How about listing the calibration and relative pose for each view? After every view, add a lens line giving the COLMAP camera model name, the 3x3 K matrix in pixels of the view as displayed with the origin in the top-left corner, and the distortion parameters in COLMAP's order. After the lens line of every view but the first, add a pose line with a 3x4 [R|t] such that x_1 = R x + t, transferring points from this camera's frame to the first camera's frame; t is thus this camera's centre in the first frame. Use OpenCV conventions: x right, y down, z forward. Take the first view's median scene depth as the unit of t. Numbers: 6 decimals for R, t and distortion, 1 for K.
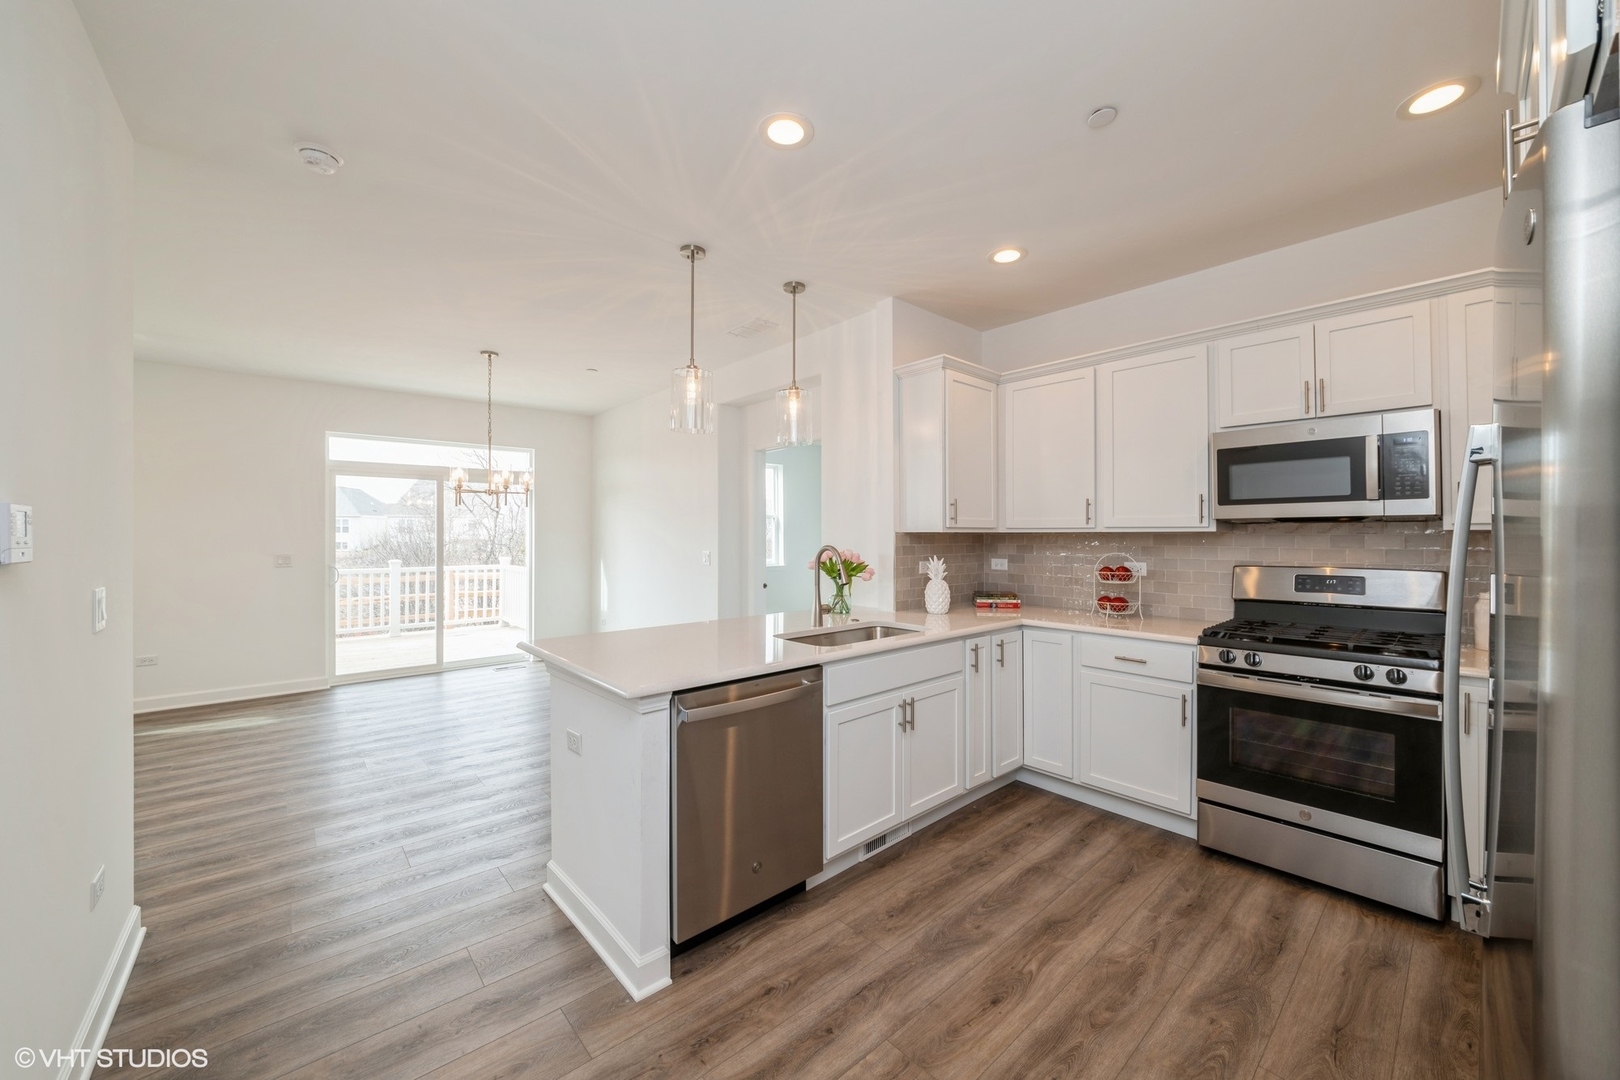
lens RADIAL K [[614.7, 0, 820.5], [0, 614.7, 527.9], [0, 0, 1]] dist [-0.013273, -0.000570]
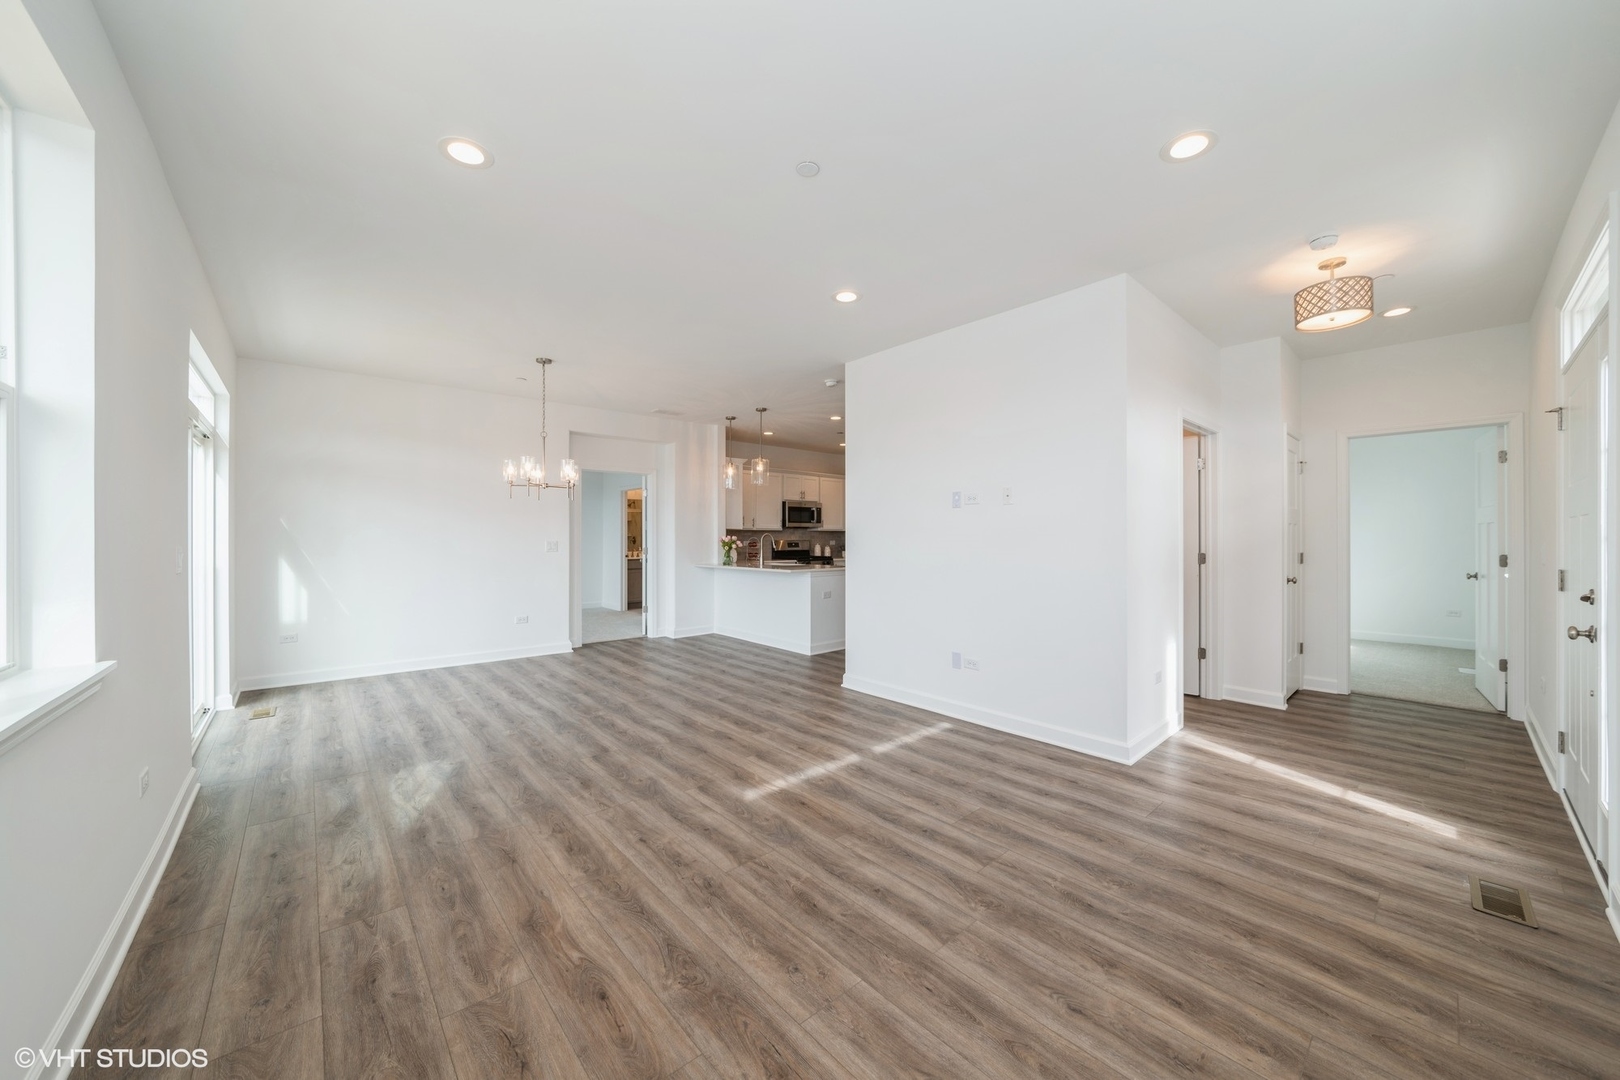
lens RADIAL K [[572.1, 0, 818.0], [0, 572.1, 539.0], [0, 0, 1]] dist [-0.002996, 0.000102]
pose [[0.025156, -0.002341, 0.999681, -2.516823], [-0.009961, 0.999947, 0.002593, 0.043738], [-0.999634, -0.010023, 0.025131, 0.727781]]
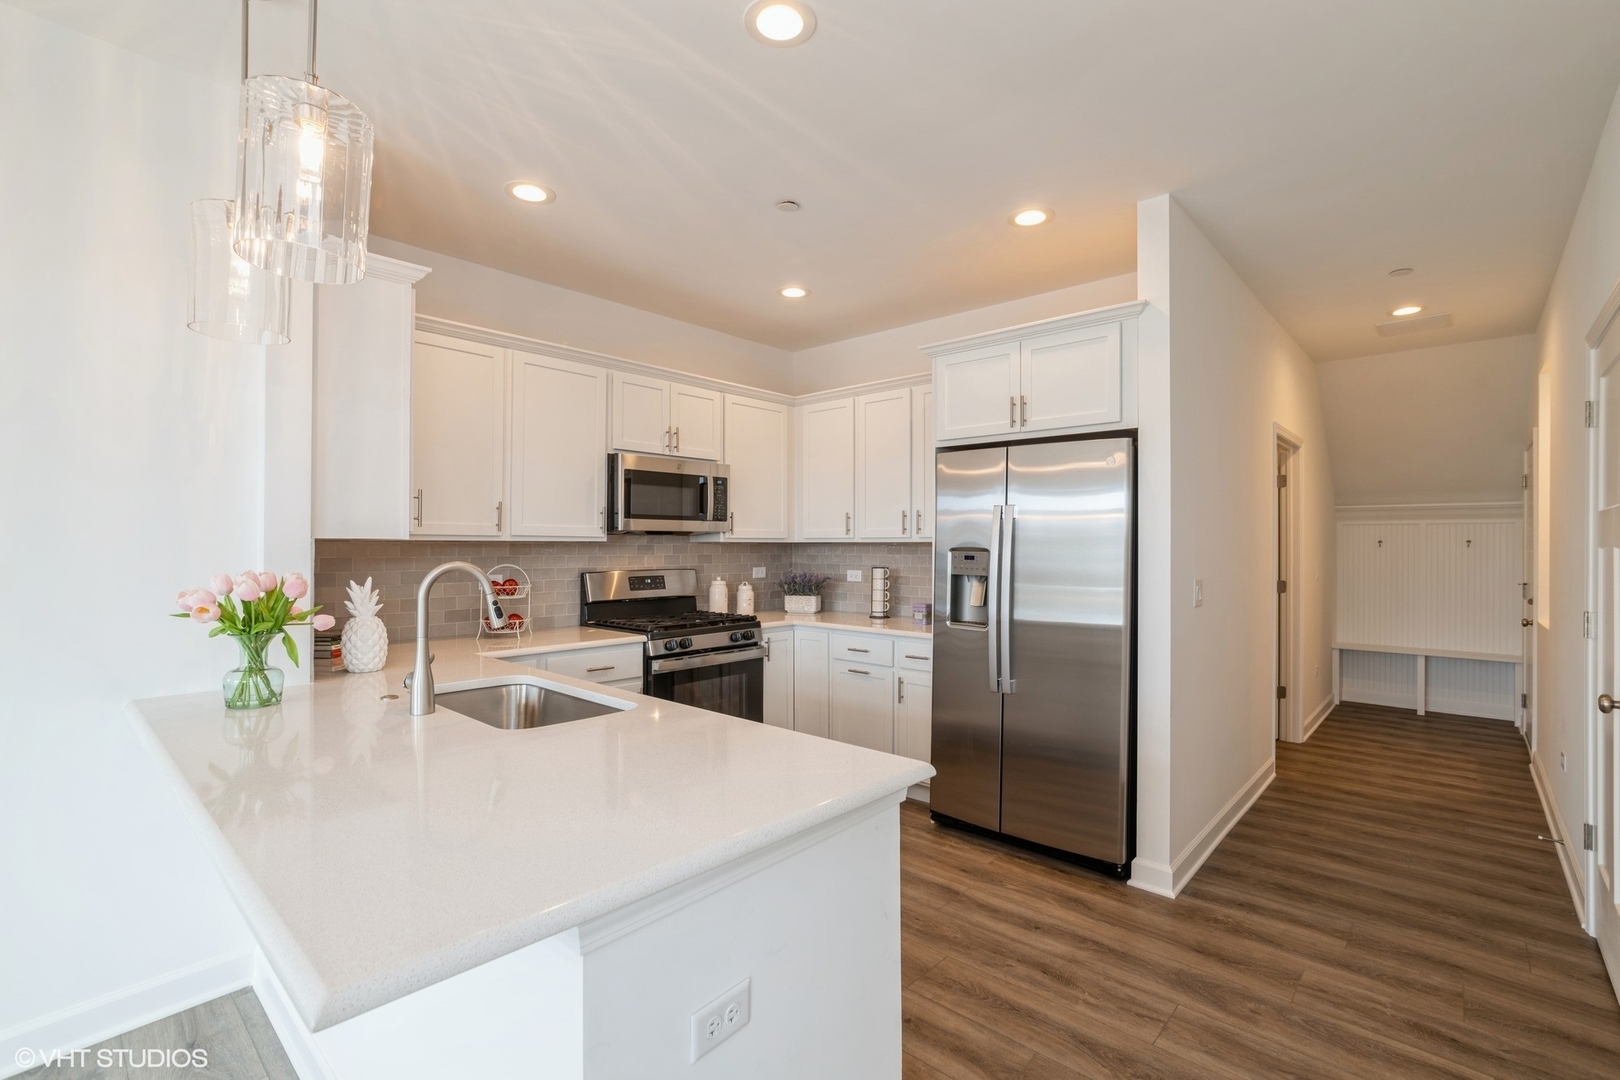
lens RADIAL K [[718.8, 0, 807.2], [0, 718.8, 550.5], [0, 0, 1]] dist [-0.003829, -0.000137]
pose [[-0.079005, -0.007226, 0.996848, -0.684274], [-0.013237, 0.999893, 0.006199, 0.009075], [-0.996786, -0.012705, -0.079092, 0.747474]]
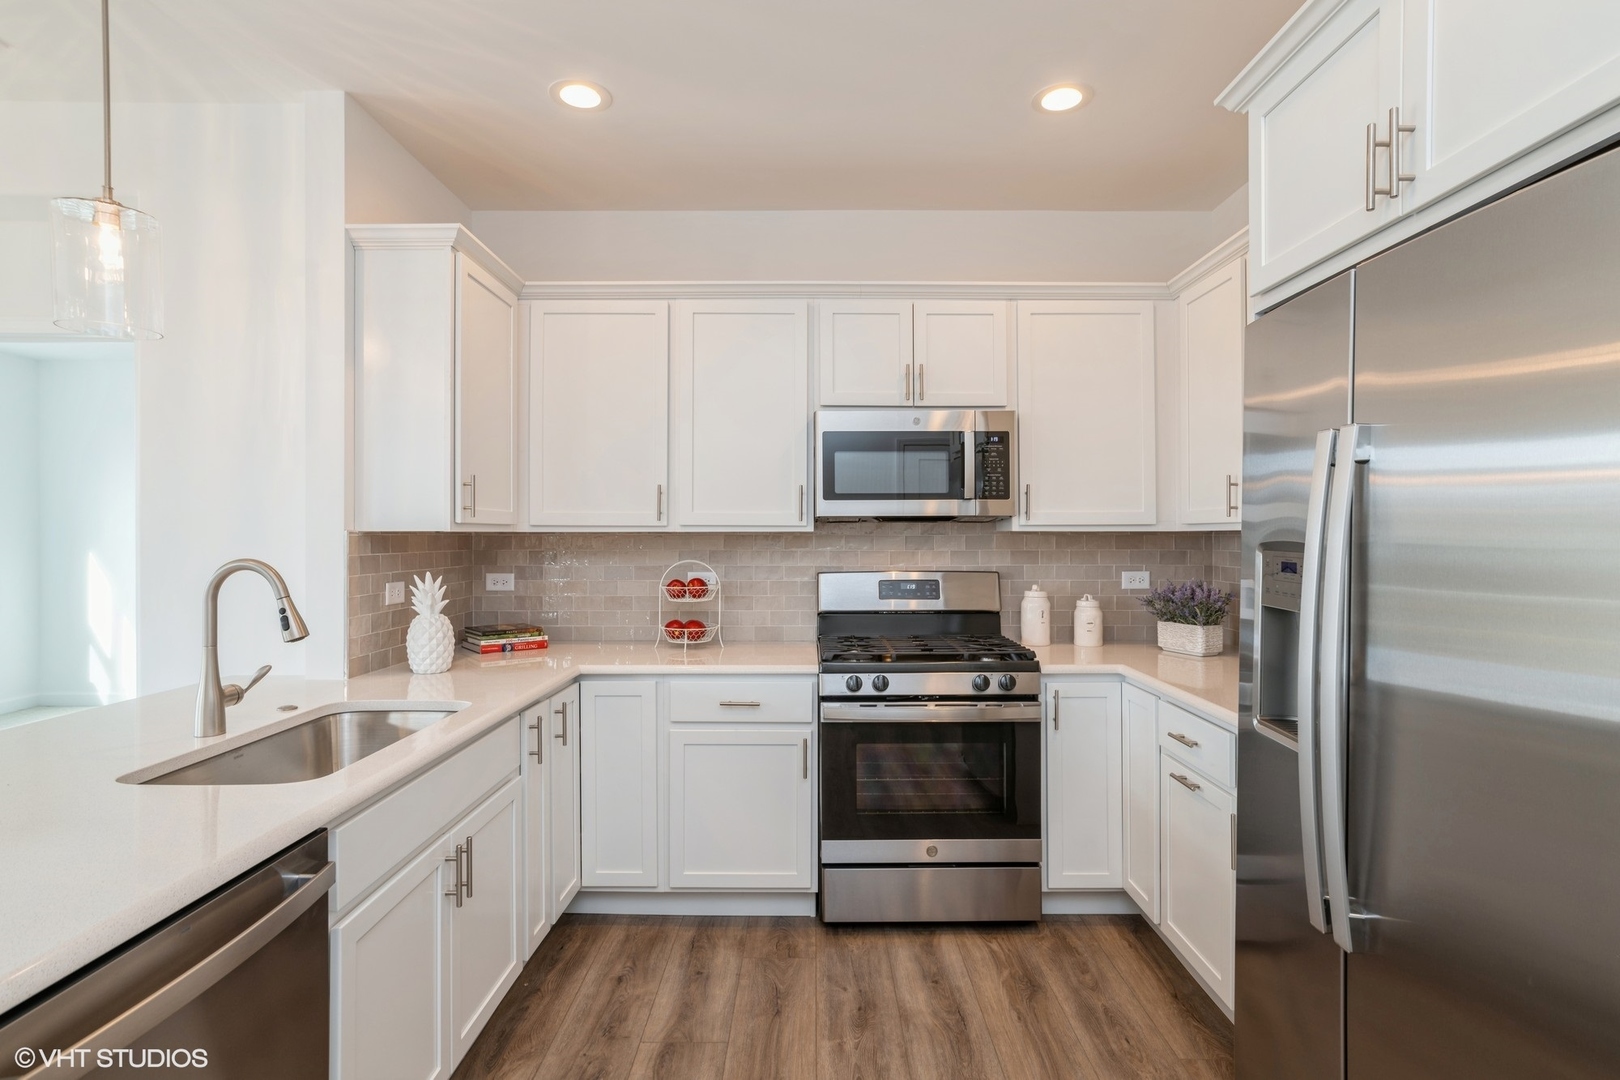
lens RADIAL K [[806.9, 0, 811.9], [0, 806.9, 534.4], [0, 0, 1]] dist [-0.004578, -0.000277]
pose [[0.673266, 0.000277, 0.739400, -0.156508], [-0.008176, 0.999942, 0.007070, 0.001524], [-0.739355, -0.010805, 0.673229, 0.272600]]
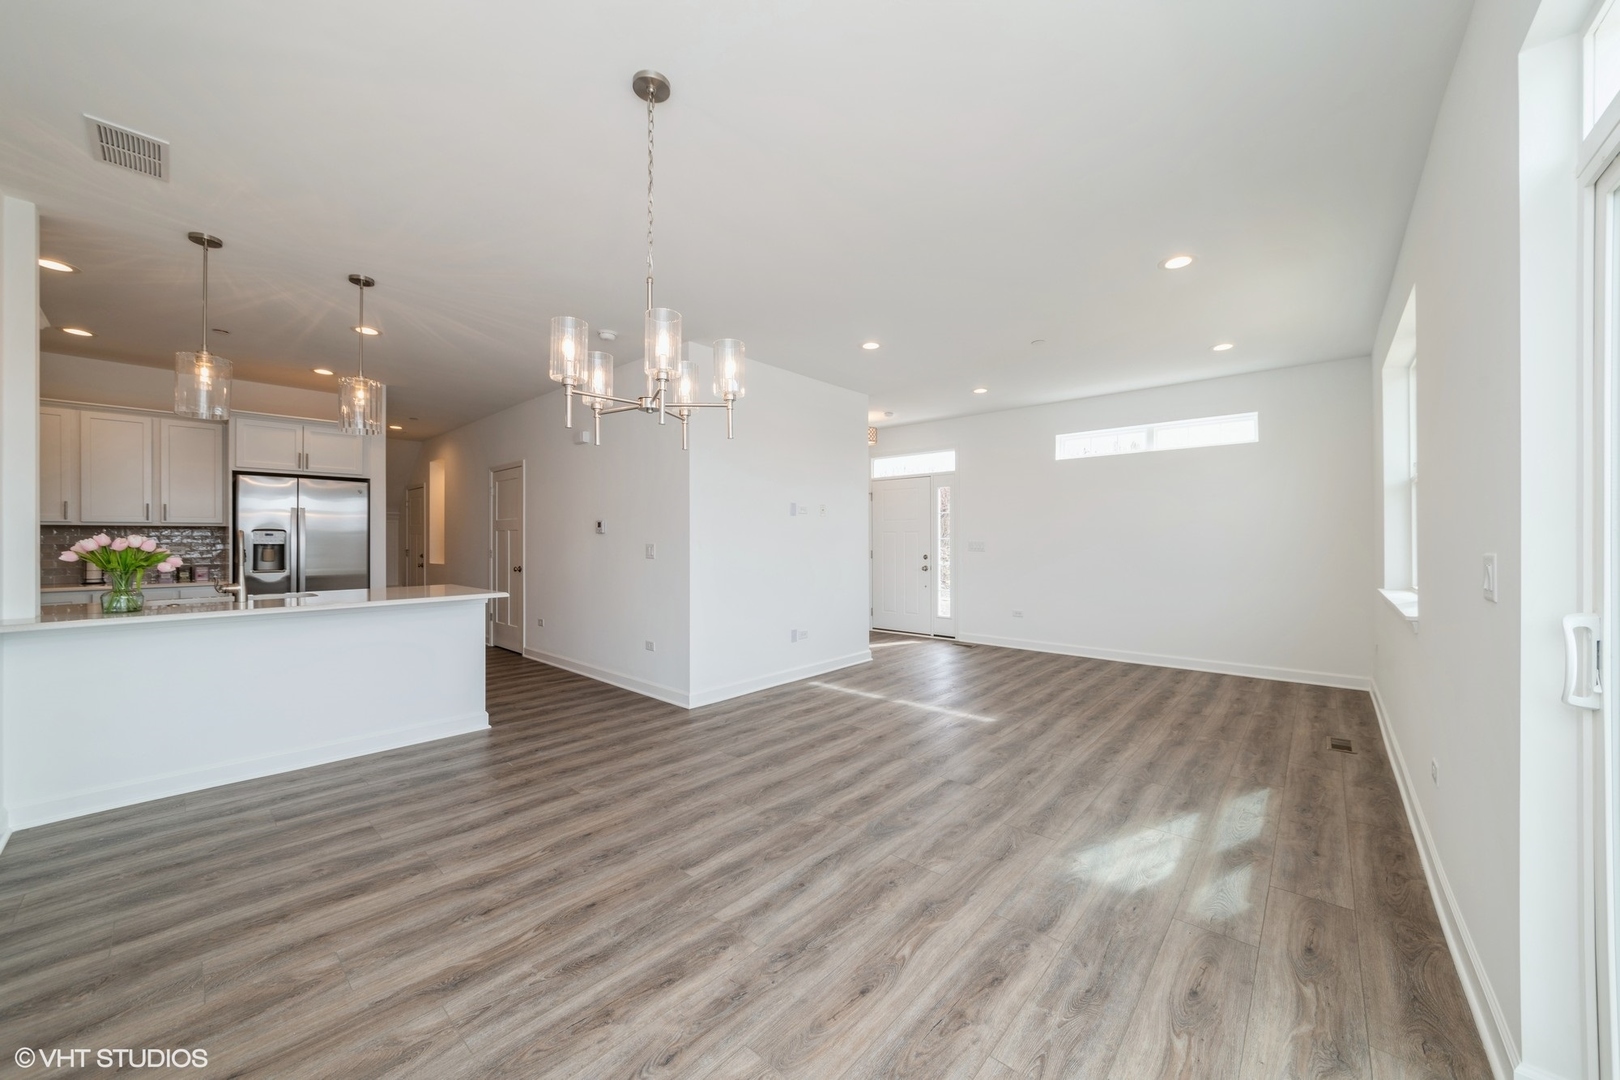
lens RADIAL K [[572.1, 0, 814.8], [0, 572.1, 540.3], [0, 0, 1]] dist [-0.002996, 0.000102]
pose [[-0.996499, 0.002703, -0.083560, -1.014170], [0.003754, 0.999916, -0.012427, 0.067637], [0.083519, -0.012697, -0.996425, 2.207844]]
